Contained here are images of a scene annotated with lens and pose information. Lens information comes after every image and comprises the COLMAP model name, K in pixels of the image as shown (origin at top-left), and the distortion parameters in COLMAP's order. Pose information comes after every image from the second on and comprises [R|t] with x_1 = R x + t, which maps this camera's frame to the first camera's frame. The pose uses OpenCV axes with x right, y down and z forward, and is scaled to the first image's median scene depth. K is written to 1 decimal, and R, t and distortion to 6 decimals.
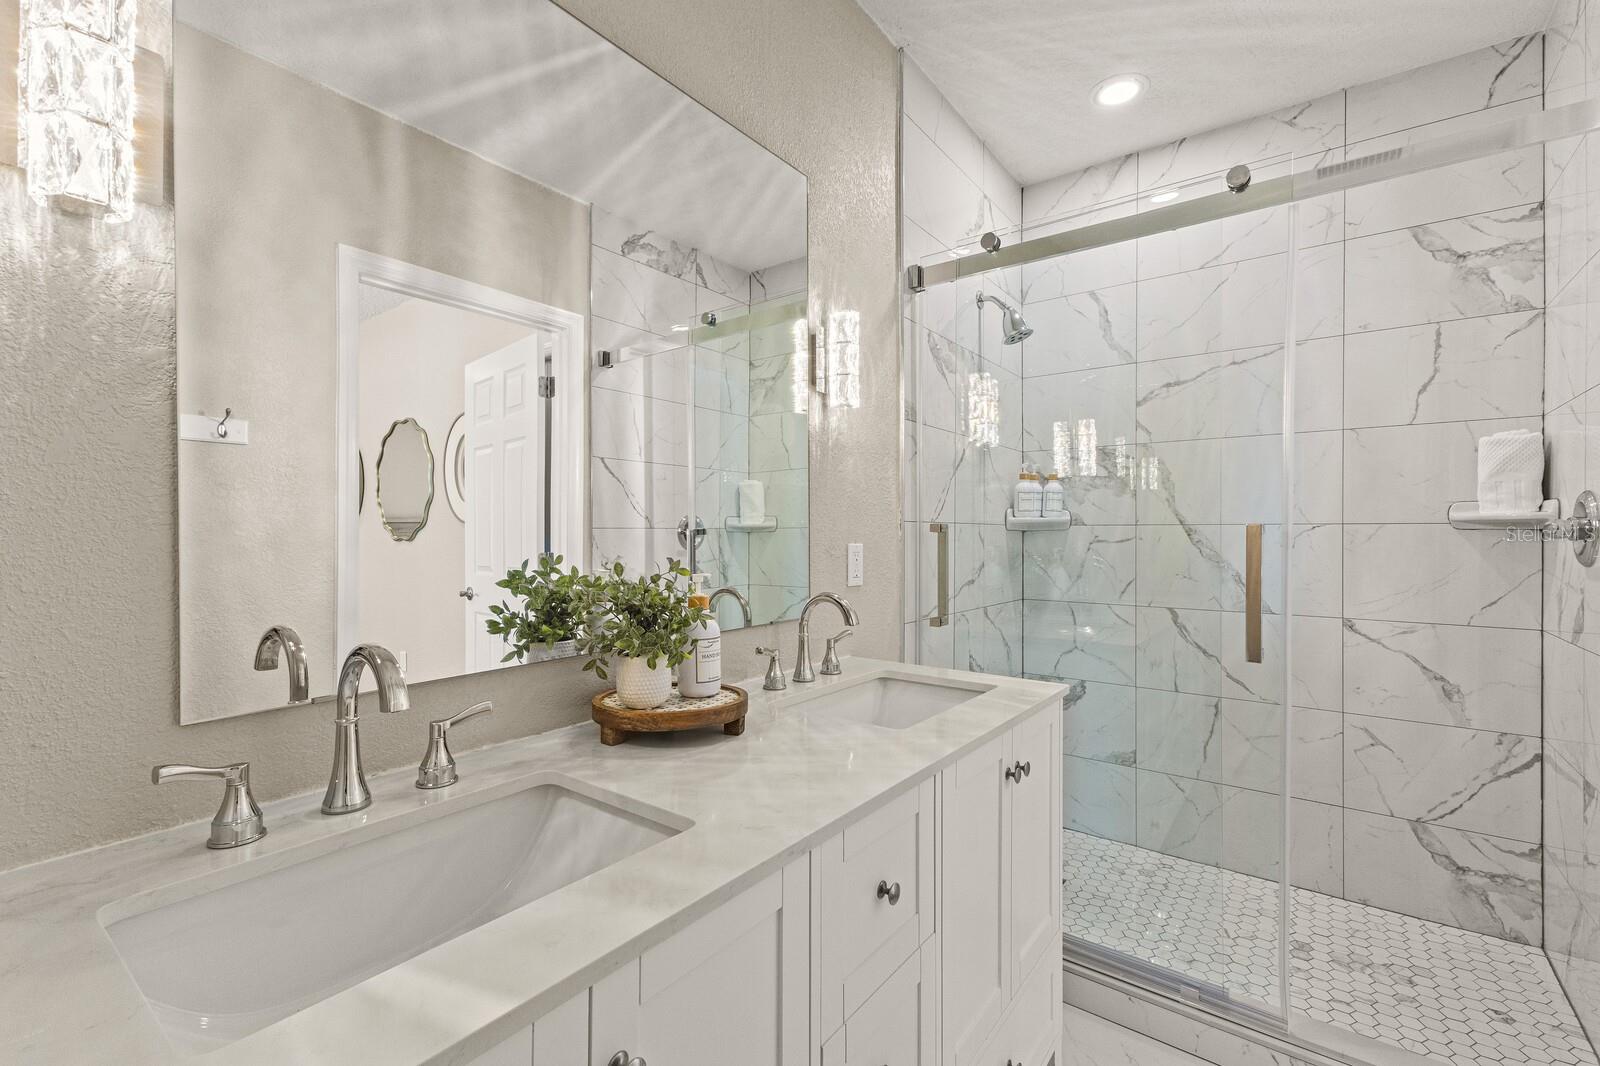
lens RADIAL K [[680.9, 0, 800.0], [0, 680.9, 533.0], [0, 0, 1]] dist [0.011593, -0.000175]
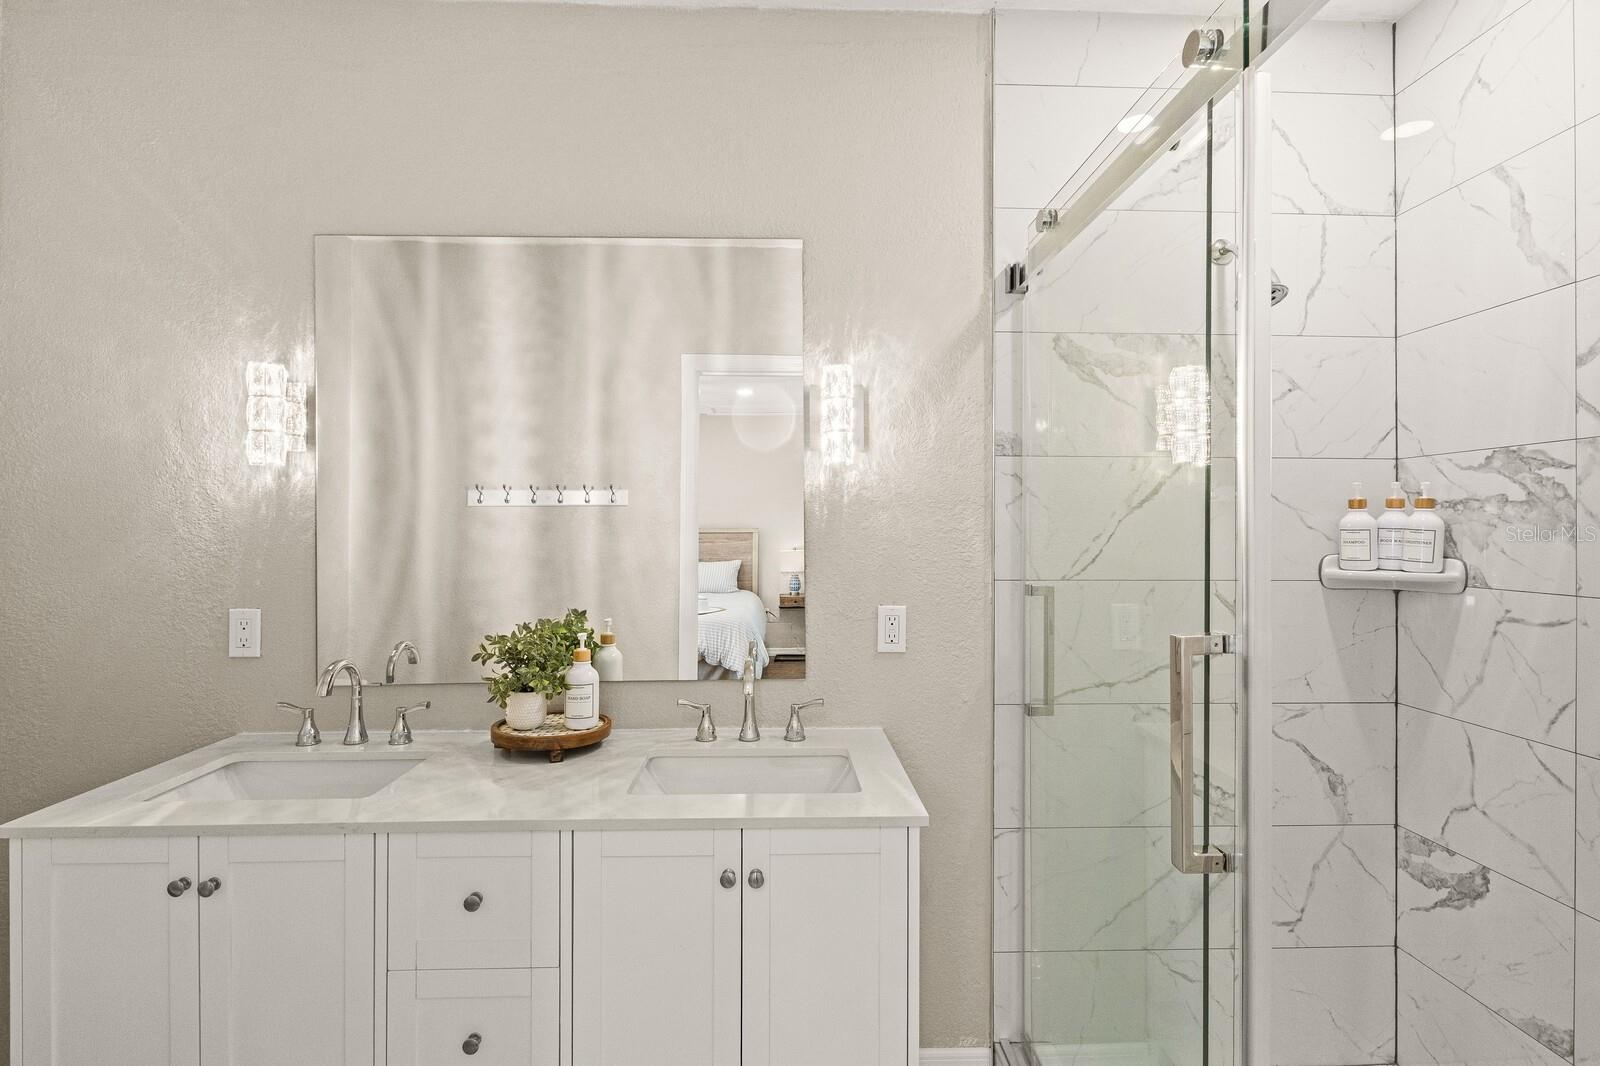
lens RADIAL K [[752.2, 0, 814.6], [0, 752.2, 526.8], [0, 0, 1]] dist [-0.000071, 0.000049]
pose [[0.642143, -0.000061, -0.766585, 0.689968], [-0.000569, 1.000000, -0.000556, -0.078761], [0.766585, 0.000793, 0.642142, 0.241546]]
